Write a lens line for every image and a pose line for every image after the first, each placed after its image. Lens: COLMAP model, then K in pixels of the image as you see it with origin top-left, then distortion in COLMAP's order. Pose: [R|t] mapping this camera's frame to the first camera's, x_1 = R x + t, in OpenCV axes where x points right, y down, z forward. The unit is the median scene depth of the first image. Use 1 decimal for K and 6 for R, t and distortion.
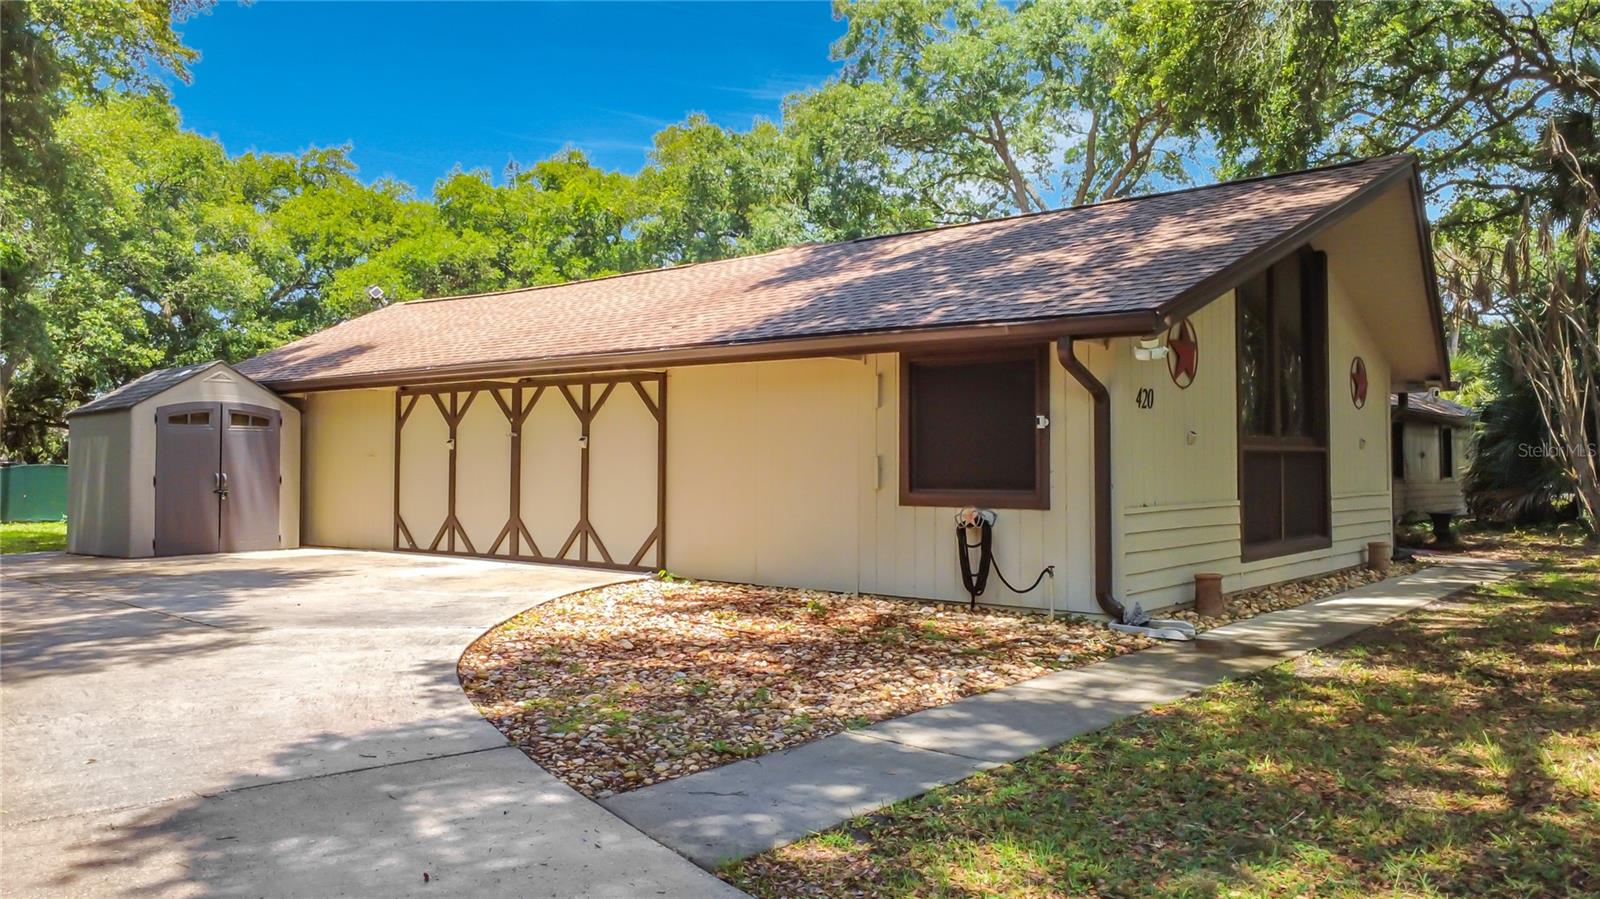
lens RADIAL K [[1161.8, 0, 804.4], [0, 1161.8, 448.7], [0, 0, 1]] dist [-0.018796, 0.012707]
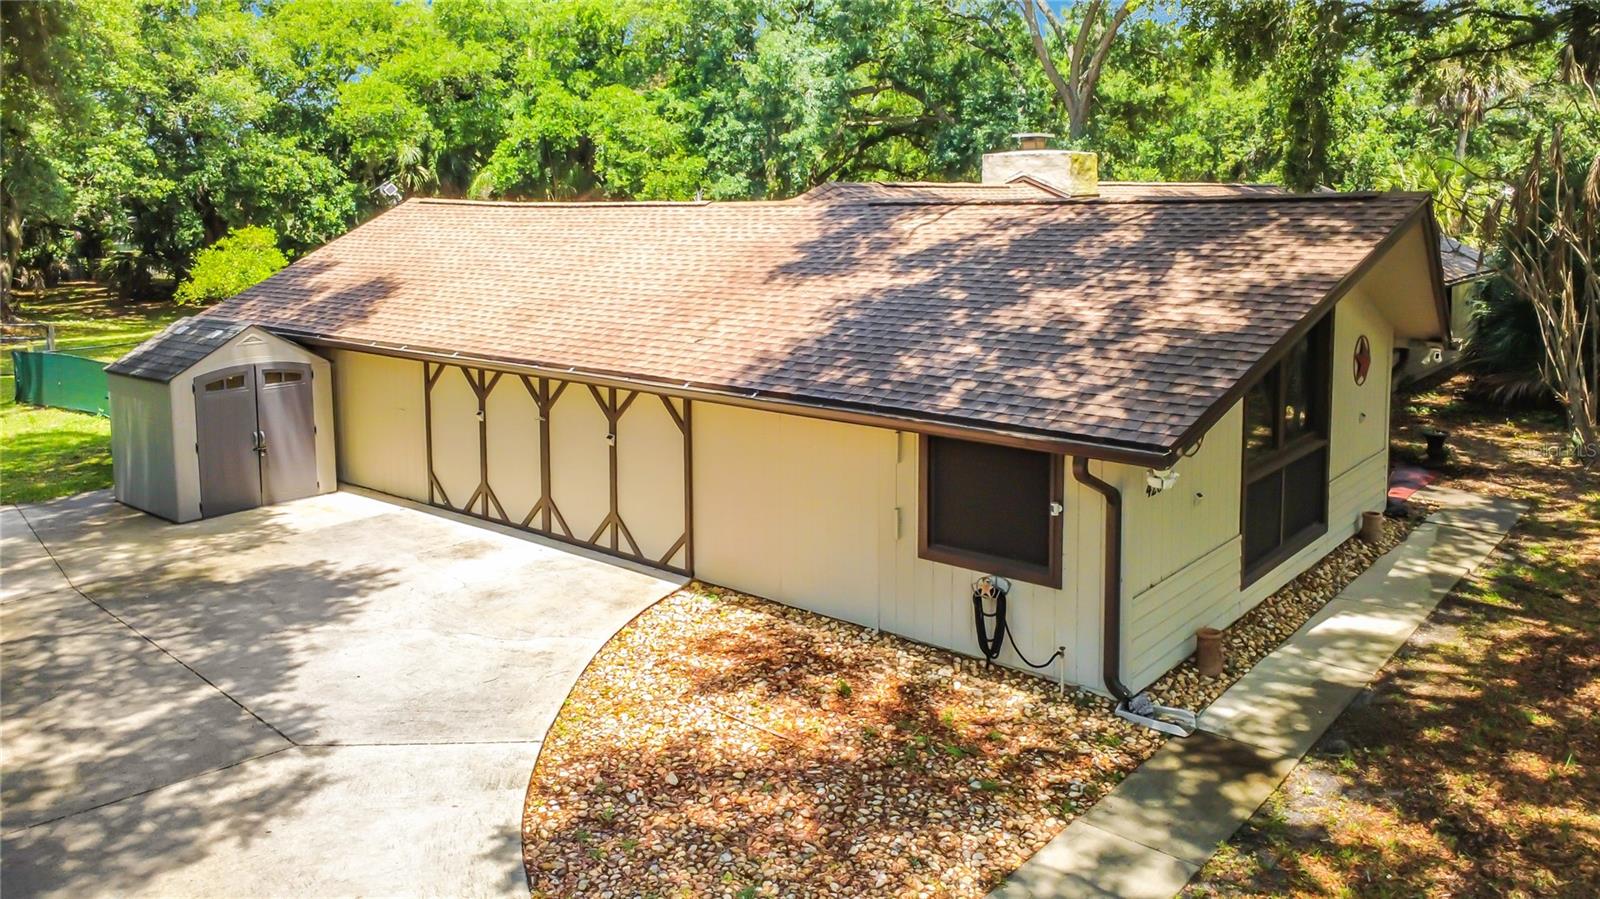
lens RADIAL K [[1161.8, 0, 798.7], [0, 1161.8, 274.2], [0, 0, 1]] dist [-0.018796, 0.012707]
pose [[0.999966, -0.007150, -0.003997, -0.017148], [0.007593, 0.992167, 0.124688, -0.277695], [0.003074, -0.124714, 0.992188, -0.011616]]
